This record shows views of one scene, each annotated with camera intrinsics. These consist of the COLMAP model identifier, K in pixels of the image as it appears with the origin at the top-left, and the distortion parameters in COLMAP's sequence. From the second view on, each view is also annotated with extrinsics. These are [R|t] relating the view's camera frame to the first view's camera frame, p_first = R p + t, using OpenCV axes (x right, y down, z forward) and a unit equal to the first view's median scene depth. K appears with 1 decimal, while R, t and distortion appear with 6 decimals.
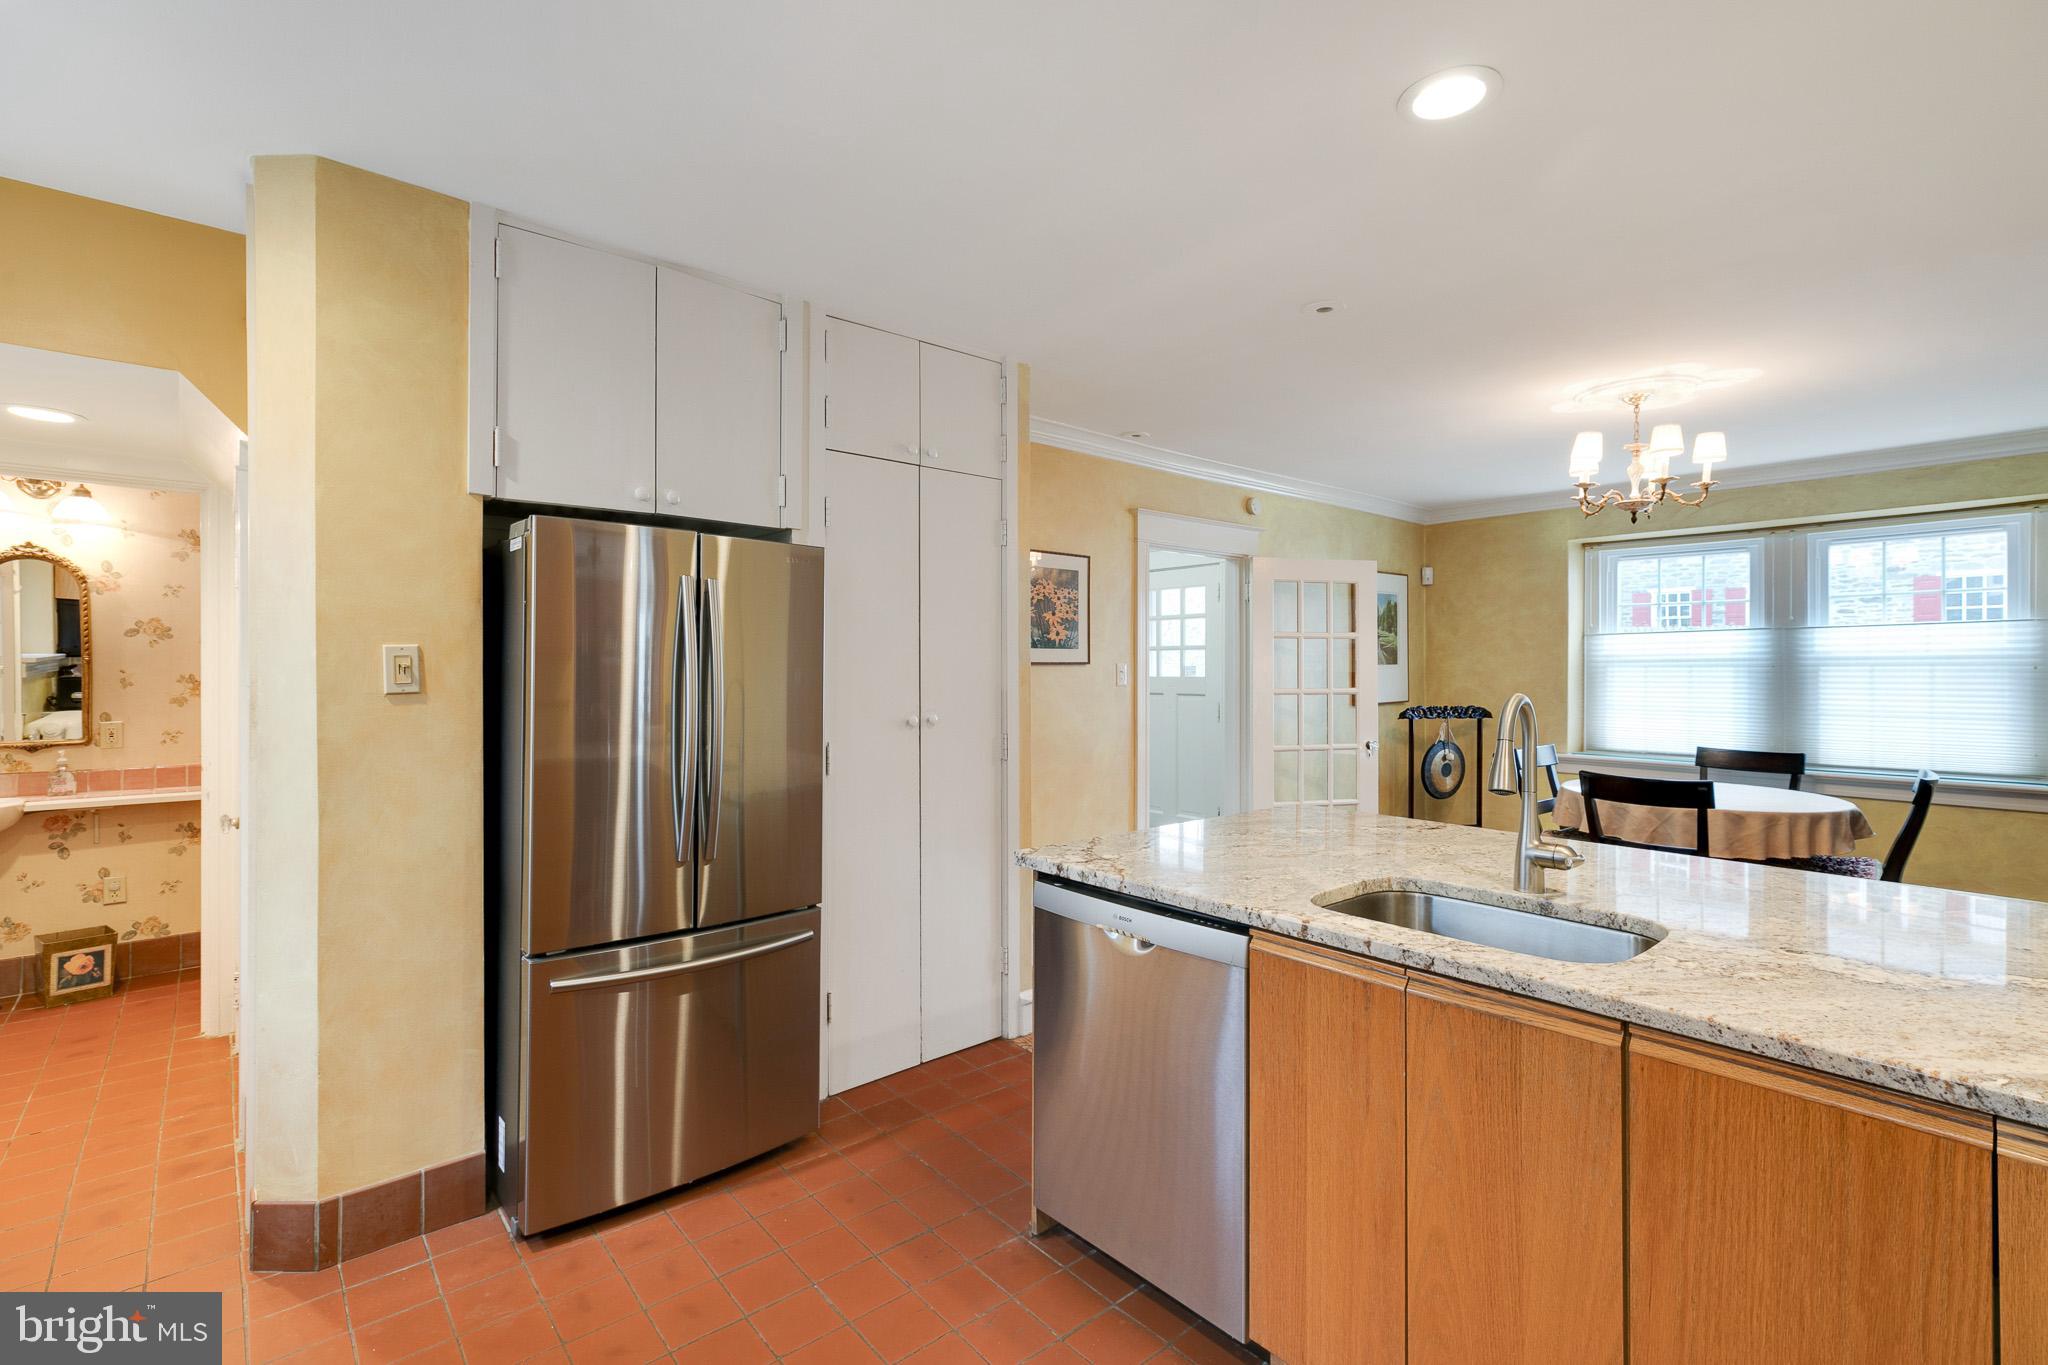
lens RADIAL K [[925.4, 0, 1029.5], [0, 925.4, 667.1], [0, 0, 1]] dist [0.005241, 0.001867]
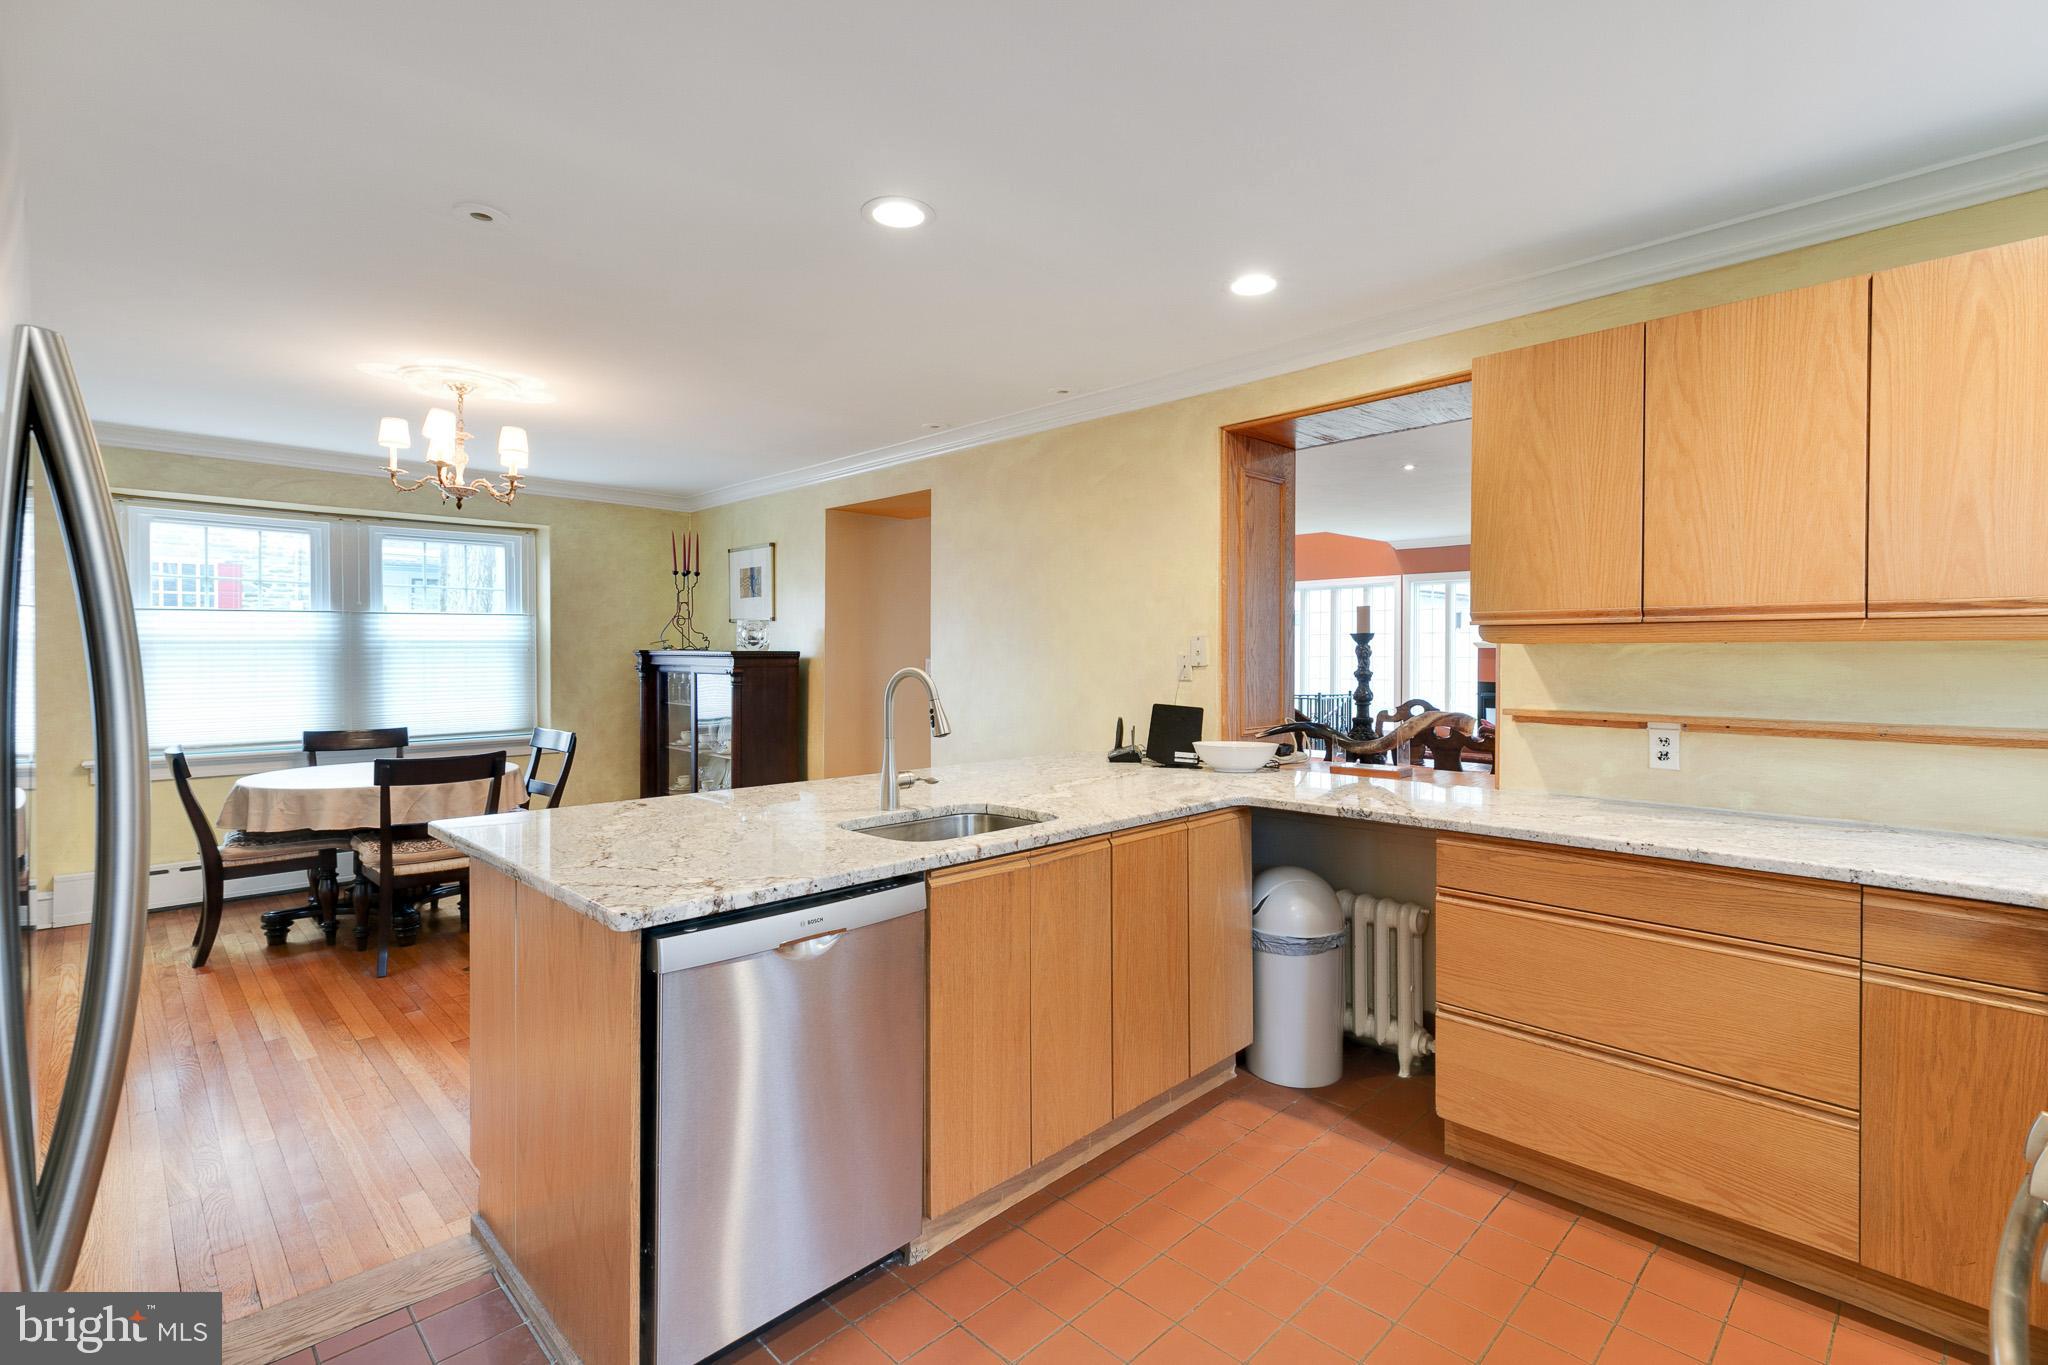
lens RADIAL K [[925.4, 0, 1039.9], [0, 925.4, 670.1], [0, 0, 1]] dist [0.005241, 0.001867]
pose [[-0.073699, -0.020198, 0.997076, -0.293587], [-0.000576, 0.999796, 0.020211, 0.001653], [-0.997280, 0.000915, -0.073695, 0.300785]]
